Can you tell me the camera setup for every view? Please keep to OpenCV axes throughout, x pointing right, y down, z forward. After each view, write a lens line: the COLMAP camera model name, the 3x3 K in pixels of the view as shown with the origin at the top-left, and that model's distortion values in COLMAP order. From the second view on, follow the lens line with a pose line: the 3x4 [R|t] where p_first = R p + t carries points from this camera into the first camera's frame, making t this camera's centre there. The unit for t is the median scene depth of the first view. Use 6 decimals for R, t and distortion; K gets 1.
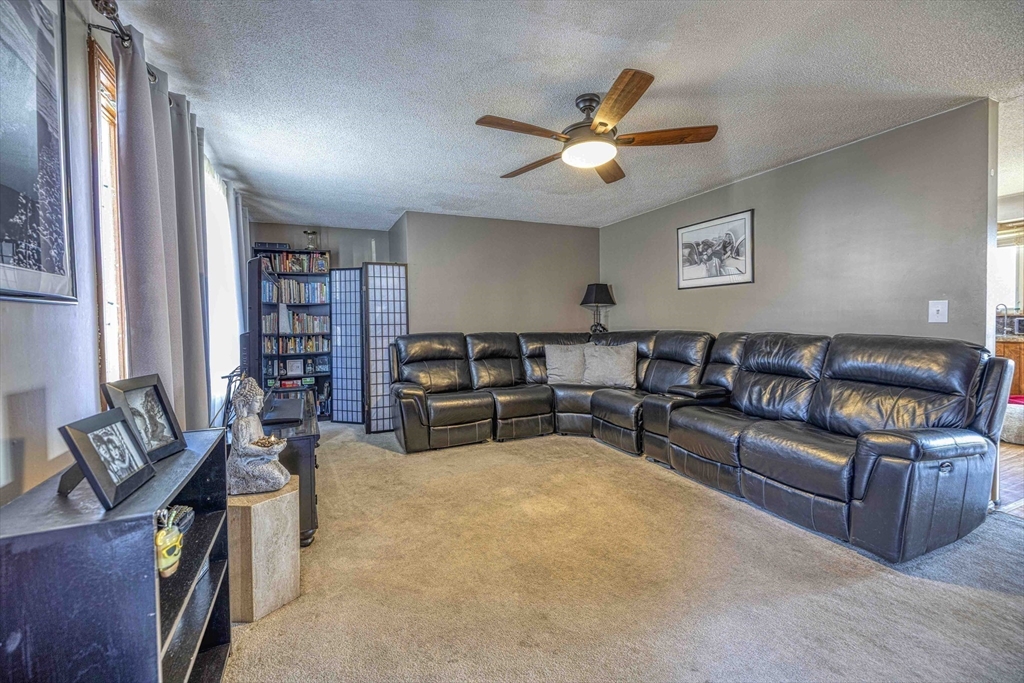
lens RADIAL K [[431.1, 0, 507.2], [0, 431.1, 336.7], [0, 0, 1]] dist [0.001627, 0.000211]
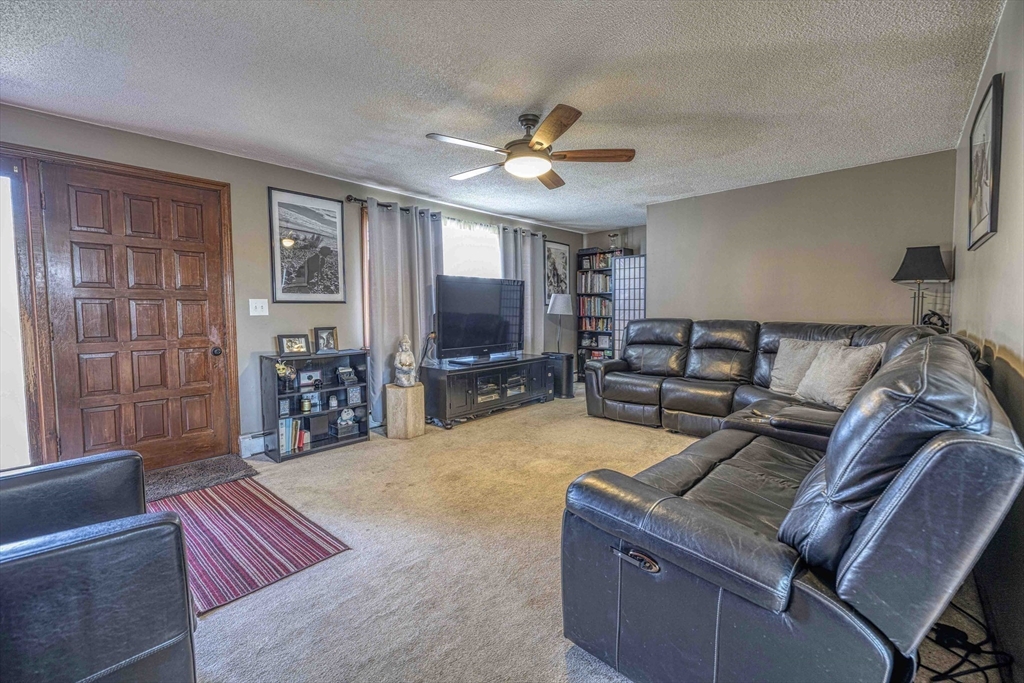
lens RADIAL K [[431.1, 0, 507.2], [0, 431.1, 336.7], [0, 0, 1]] dist [0.001627, 0.000211]
pose [[0.389944, 0.069252, -0.918231, 0.646252], [-0.030378, 0.997593, 0.062336, -0.018182], [0.920337, 0.003587, 0.391109, 0.251876]]
